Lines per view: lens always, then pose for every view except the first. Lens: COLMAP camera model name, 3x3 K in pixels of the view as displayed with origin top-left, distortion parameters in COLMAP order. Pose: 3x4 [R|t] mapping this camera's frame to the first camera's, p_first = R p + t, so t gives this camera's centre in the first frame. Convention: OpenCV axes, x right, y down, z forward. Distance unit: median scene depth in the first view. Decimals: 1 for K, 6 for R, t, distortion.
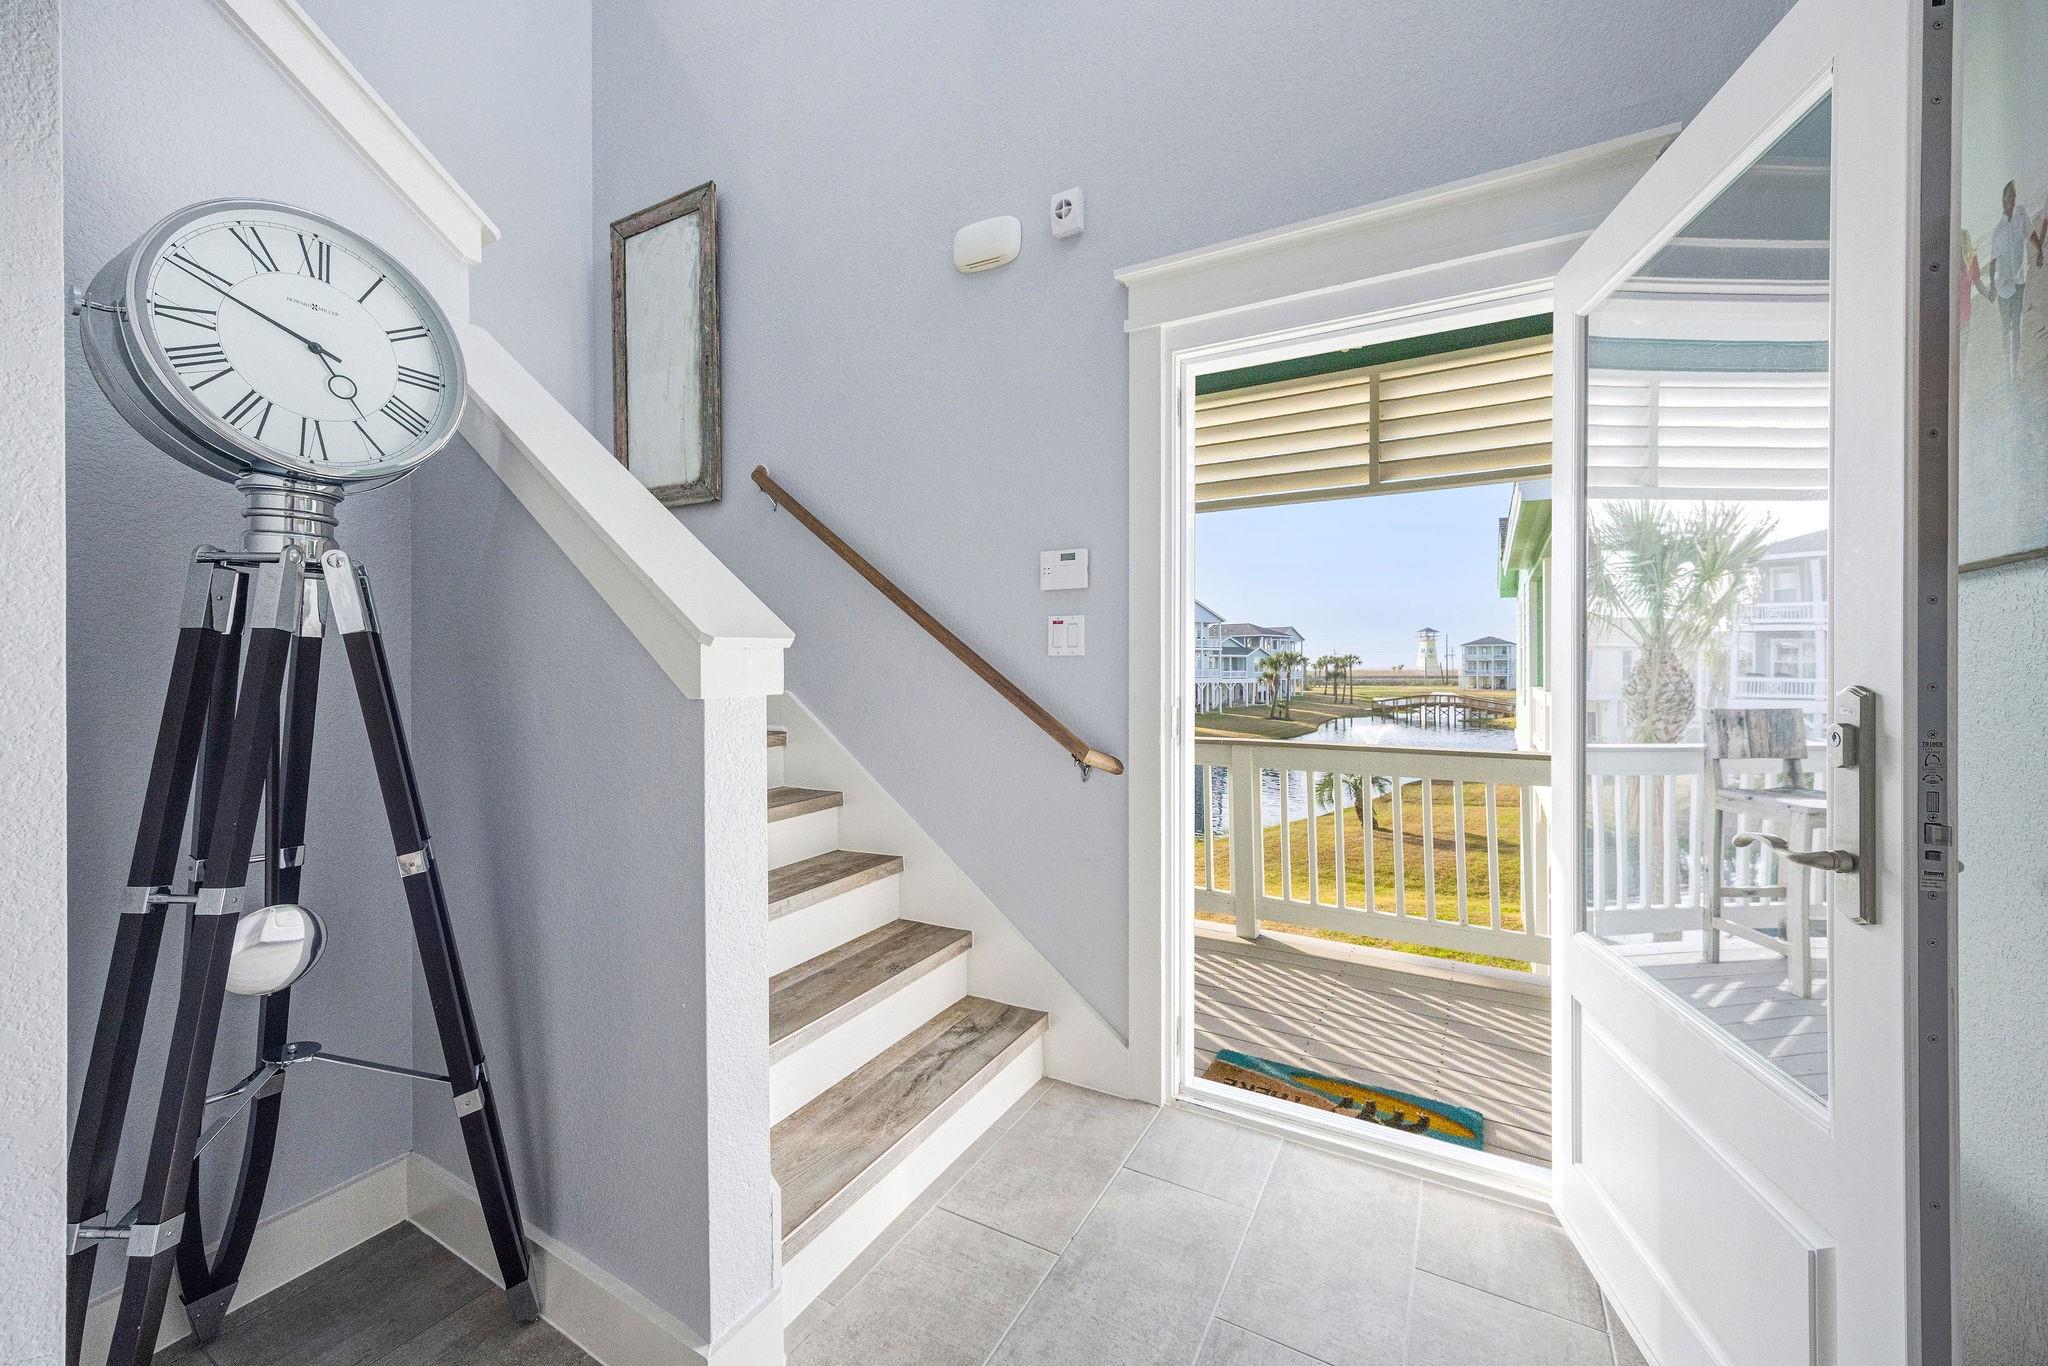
lens RADIAL K [[791.9, 0, 1030.9], [0, 791.9, 673.1], [0, 0, 1]] dist [-0.001082, 0.000334]
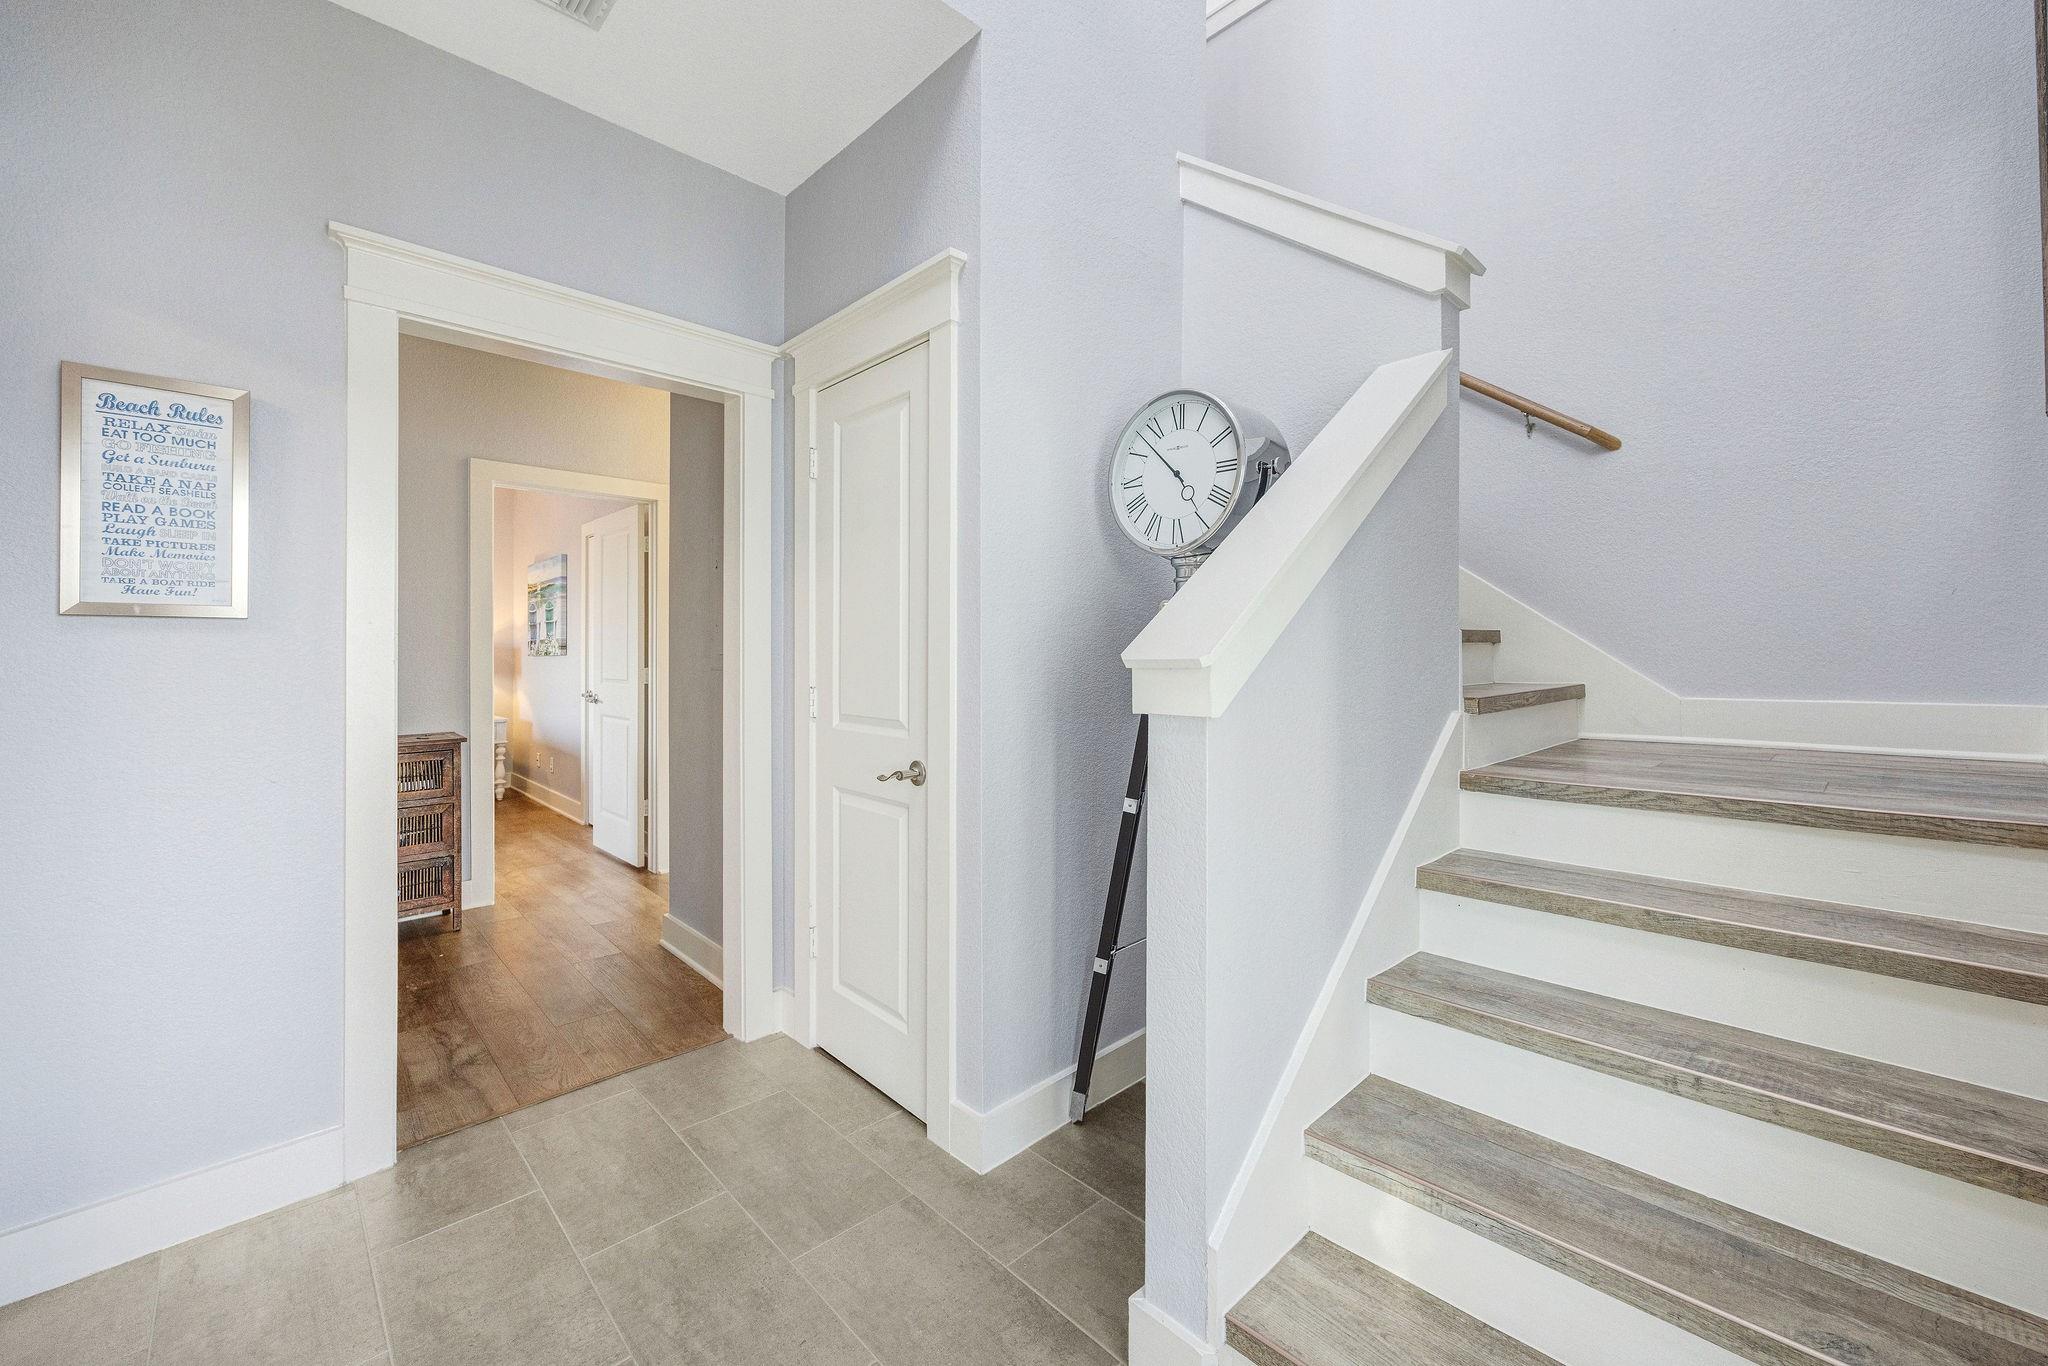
lens RADIAL K [[791.9, 0, 1030.9], [0, 791.9, 673.1], [0, 0, 1]] dist [-0.001082, 0.000334]
pose [[-0.280648, 0.003207, -0.959805, 0.676452], [-0.016154, 0.999837, 0.008065, -0.022150], [0.959675, 0.017768, -0.280551, 1.142080]]
